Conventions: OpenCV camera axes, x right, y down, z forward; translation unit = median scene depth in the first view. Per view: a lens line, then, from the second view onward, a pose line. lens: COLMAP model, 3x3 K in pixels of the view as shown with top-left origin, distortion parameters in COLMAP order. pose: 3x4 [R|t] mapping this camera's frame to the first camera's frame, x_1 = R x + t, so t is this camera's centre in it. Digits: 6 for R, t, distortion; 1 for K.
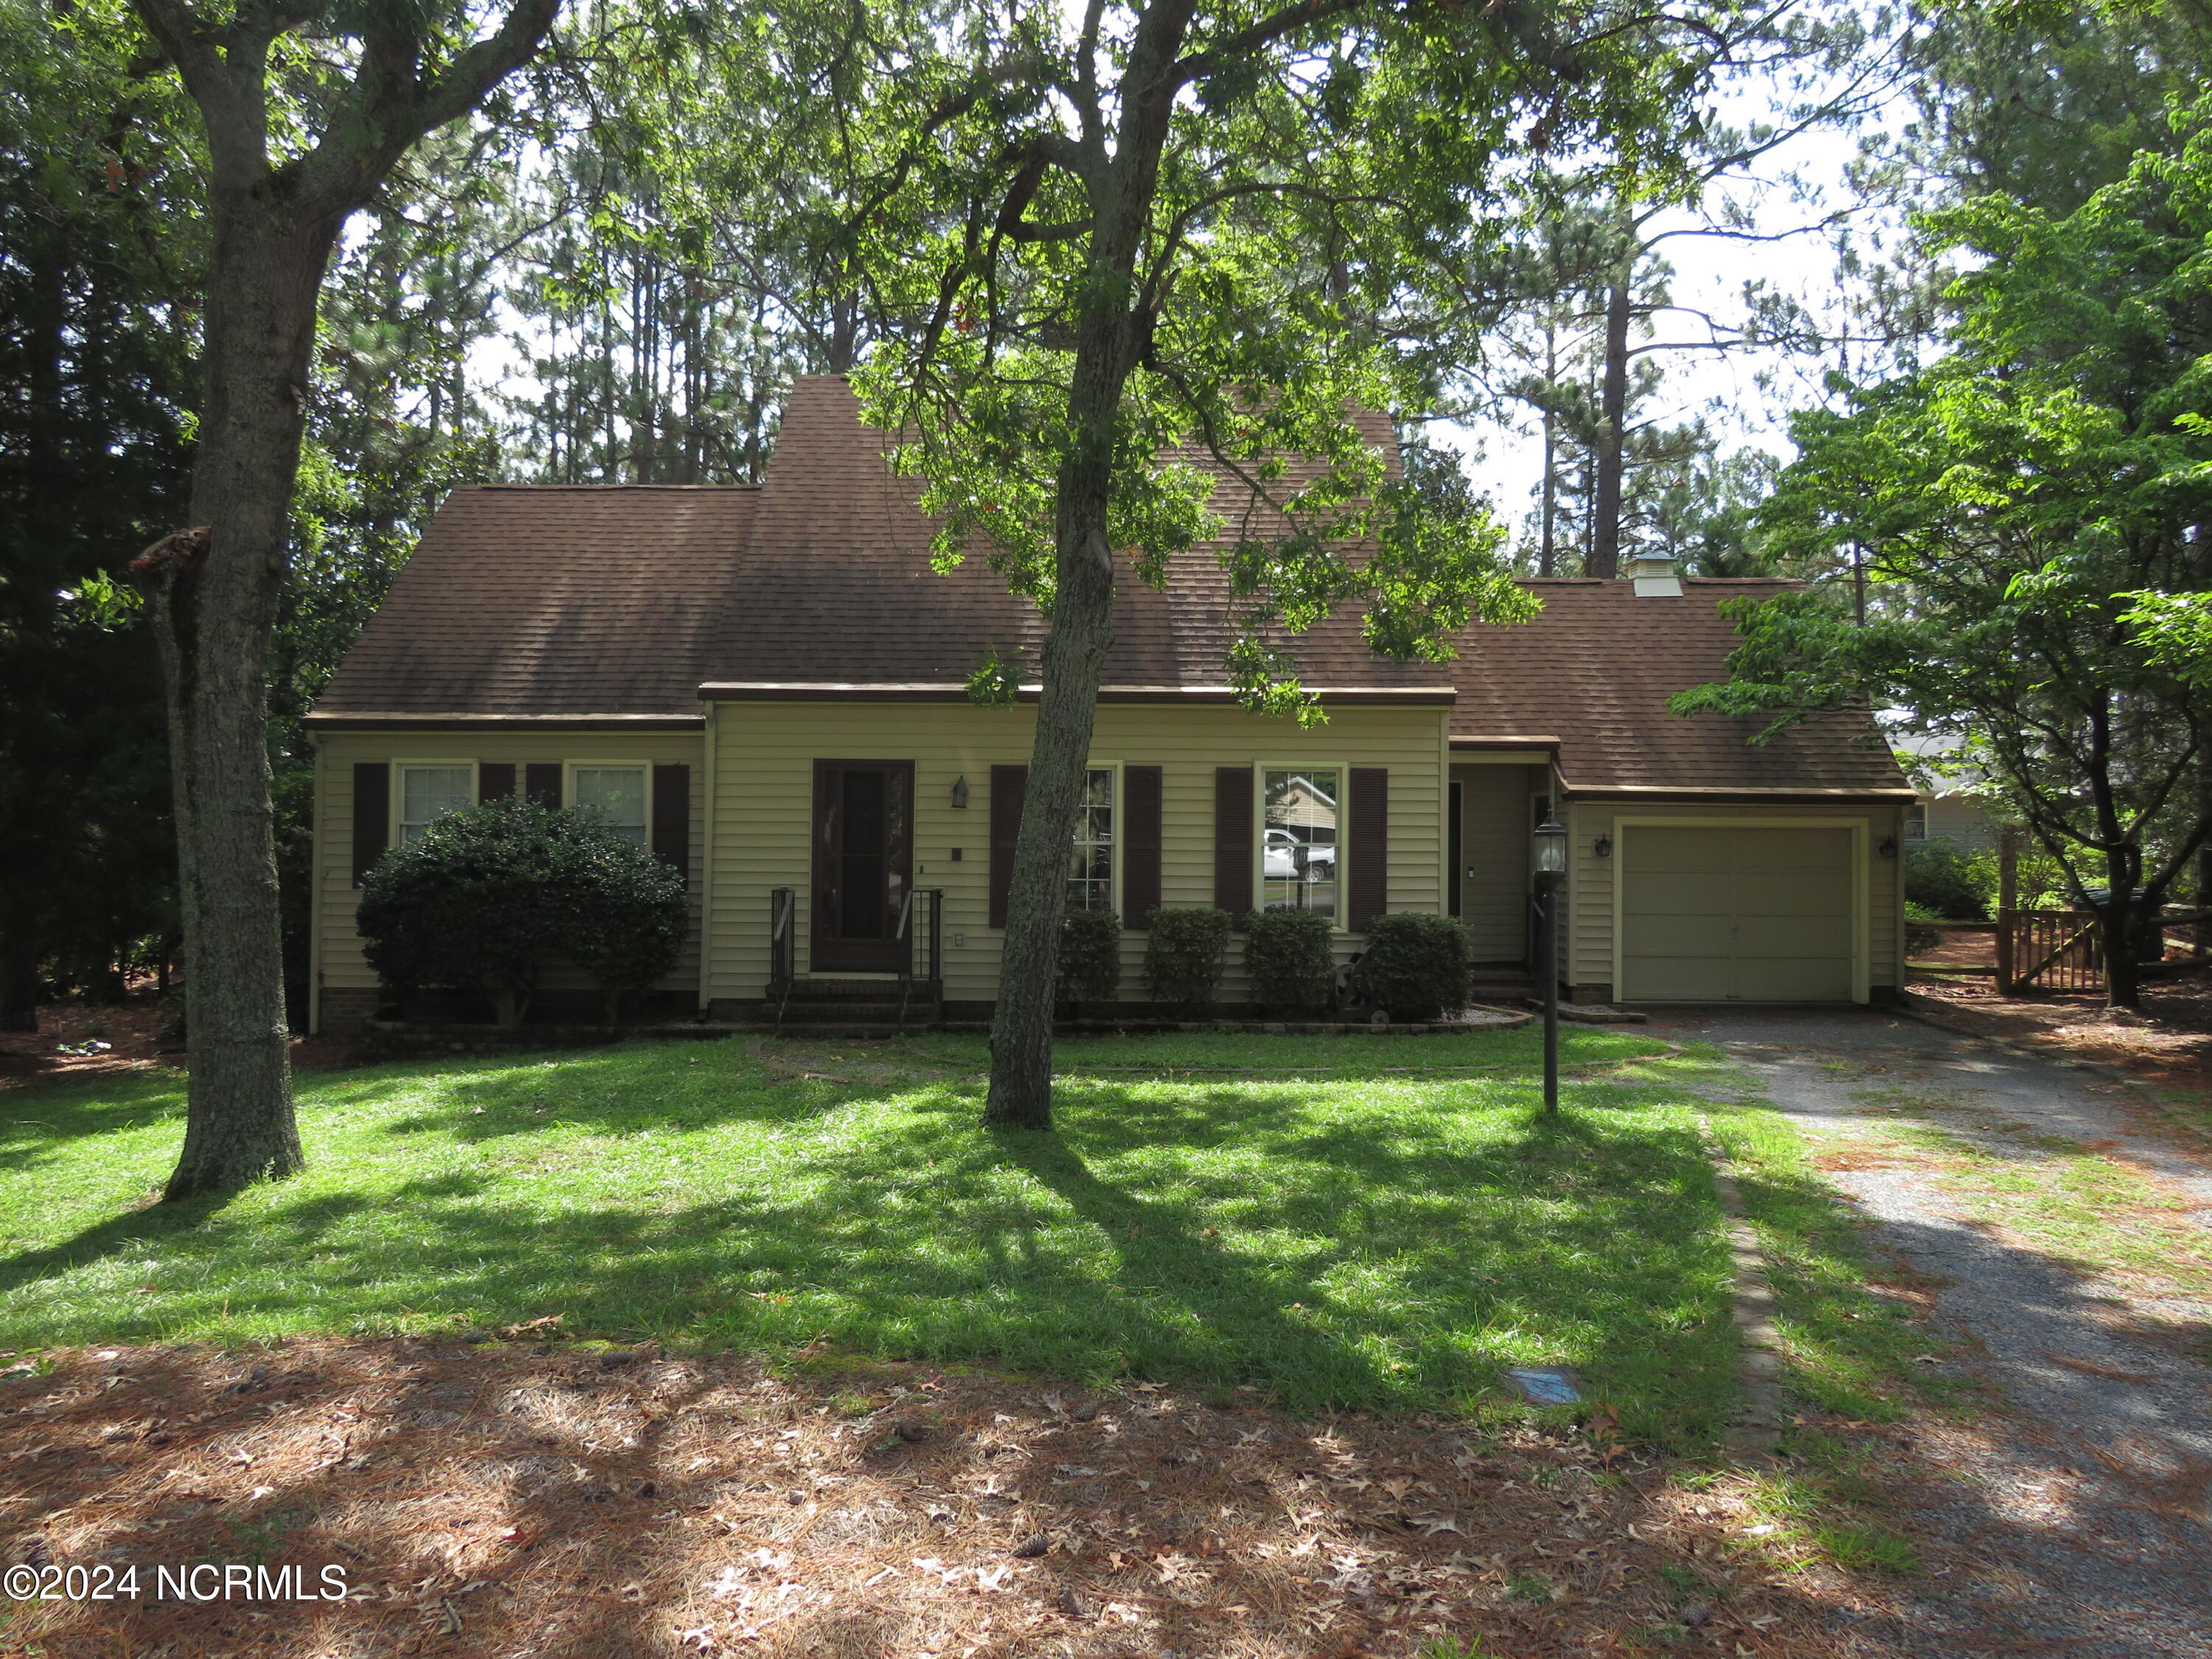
lens RADIAL K [[1571.8, 0, 1097.1], [0, 1571.8, 829.5], [0, 0, 1]] dist [-0.005663, -0.000320]
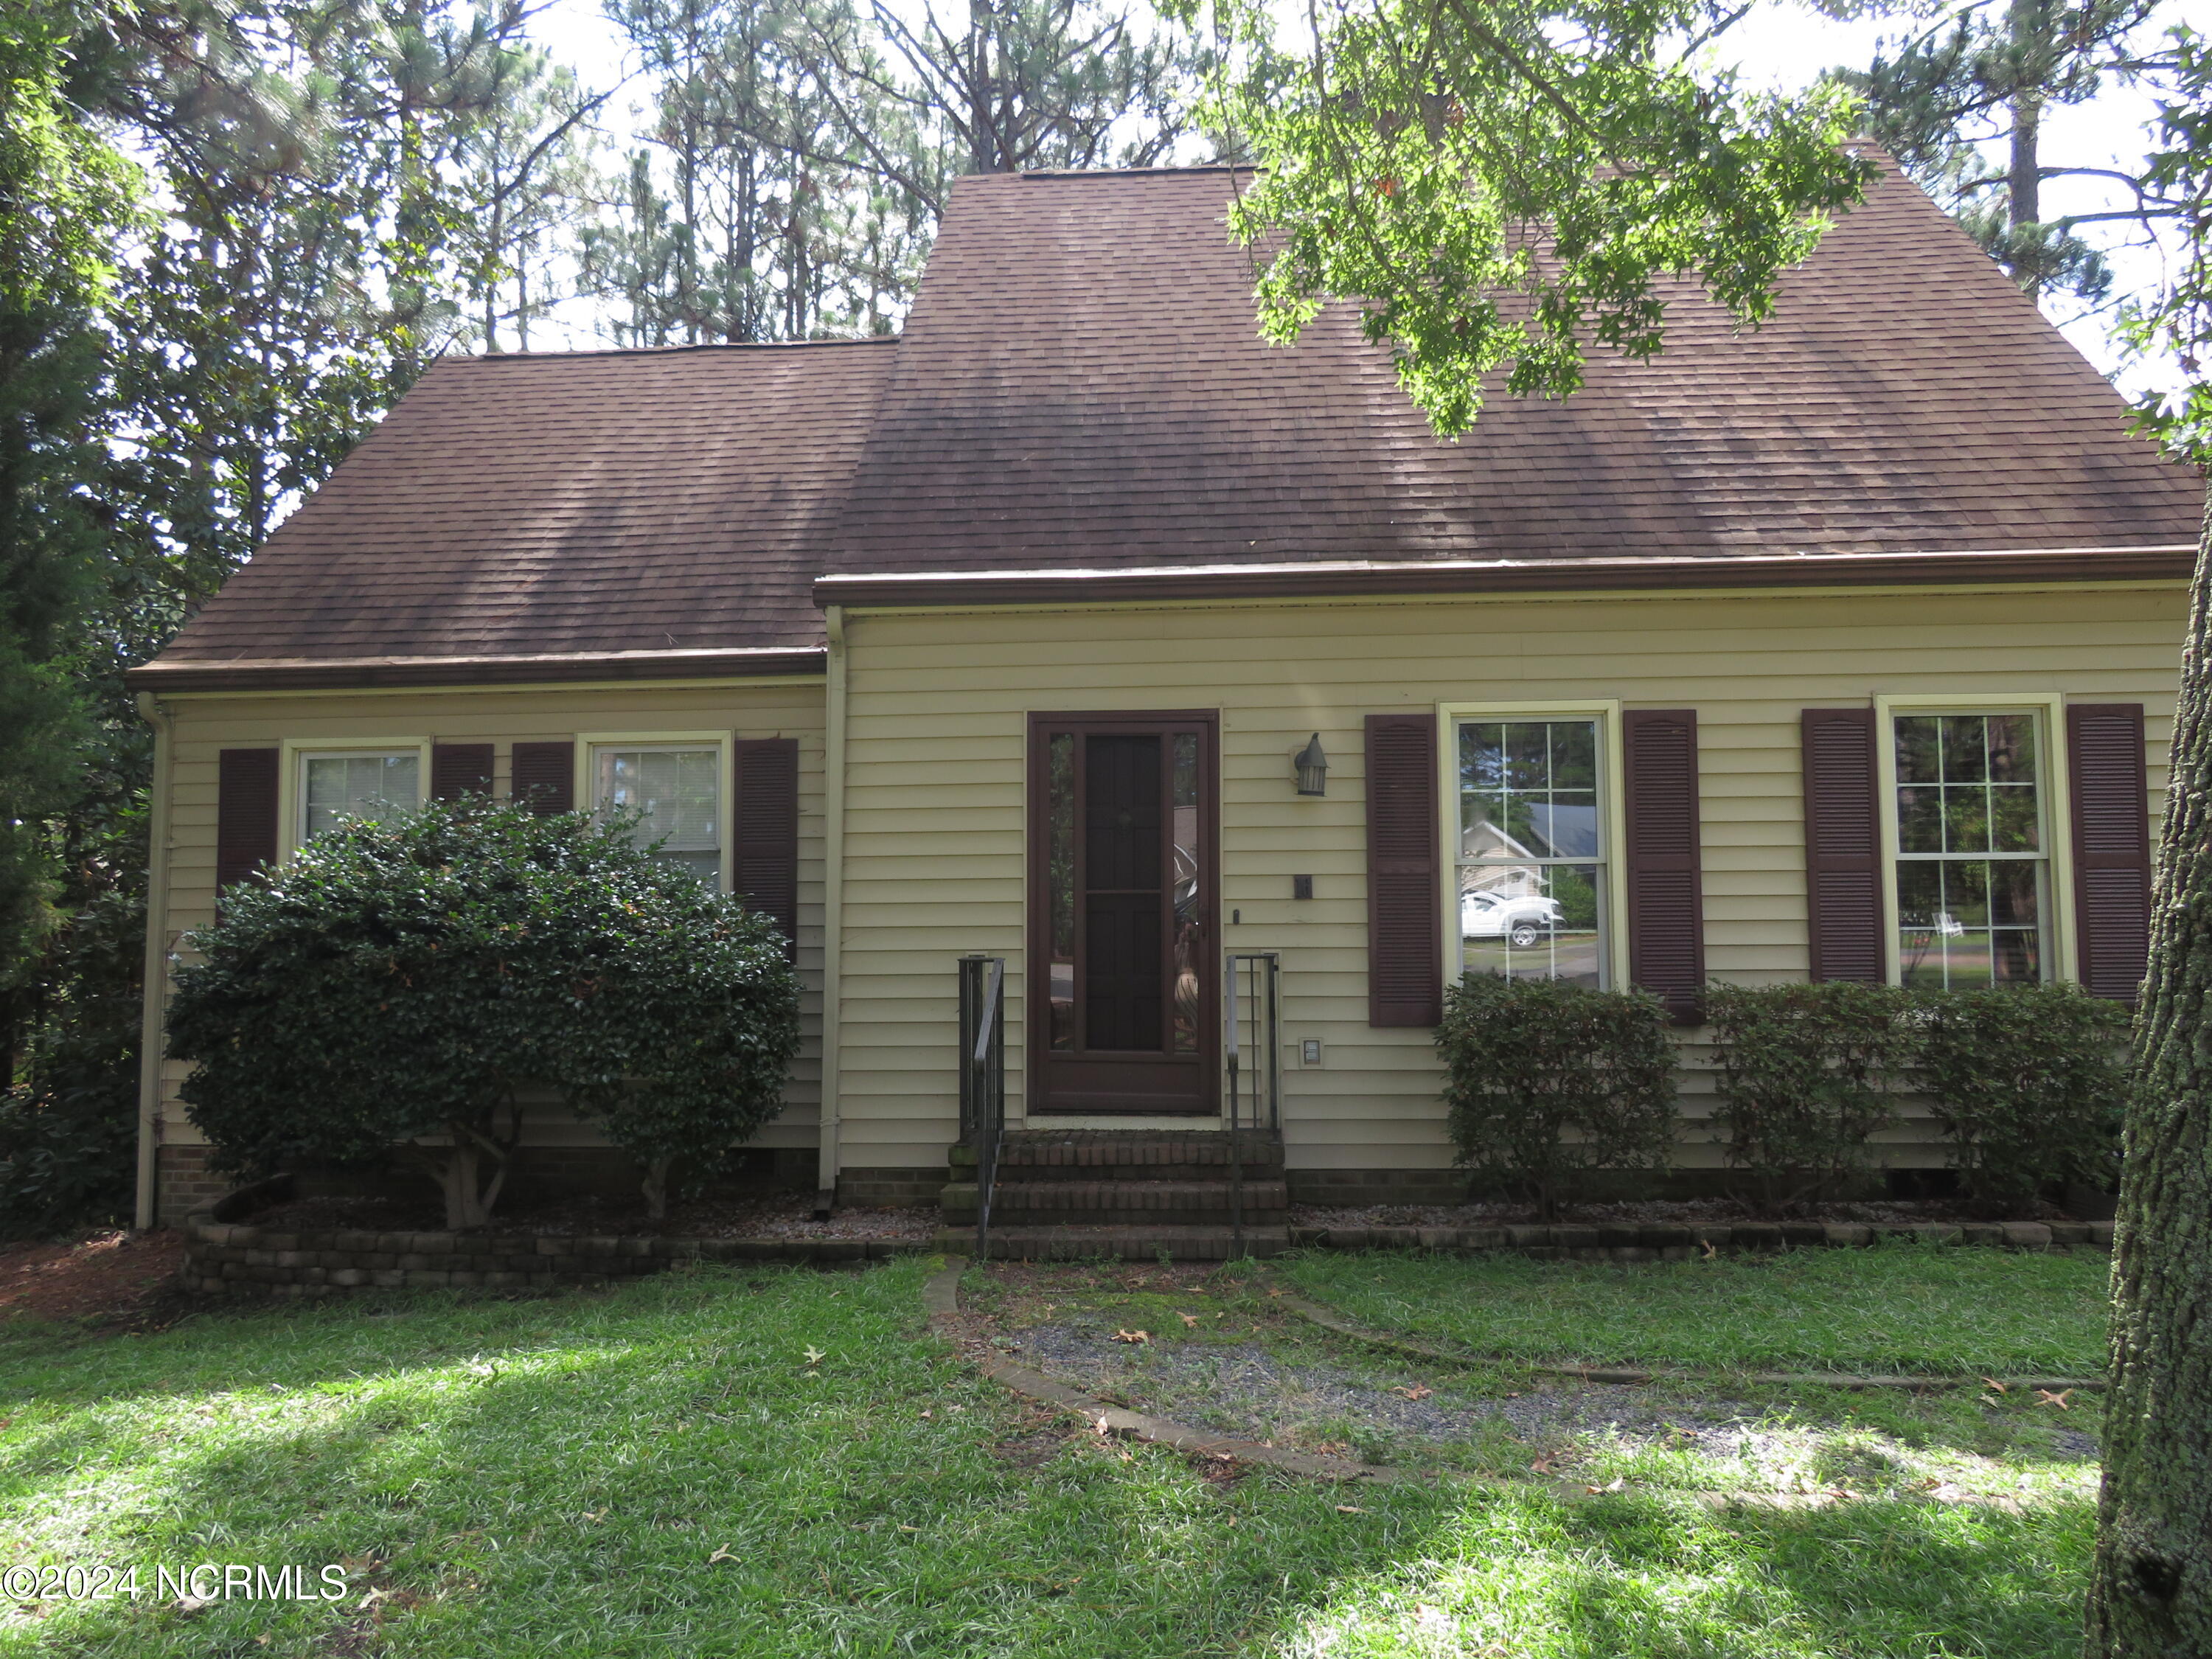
lens RADIAL K [[1571.8, 0, 1111.9], [0, 1571.8, 833.1], [0, 0, 1]] dist [-0.005663, -0.000320]
pose [[0.998352, -0.018682, -0.054262, -0.123576], [0.016198, 0.998816, -0.045878, 0.021050], [0.055055, 0.044924, 0.997472, 0.470513]]
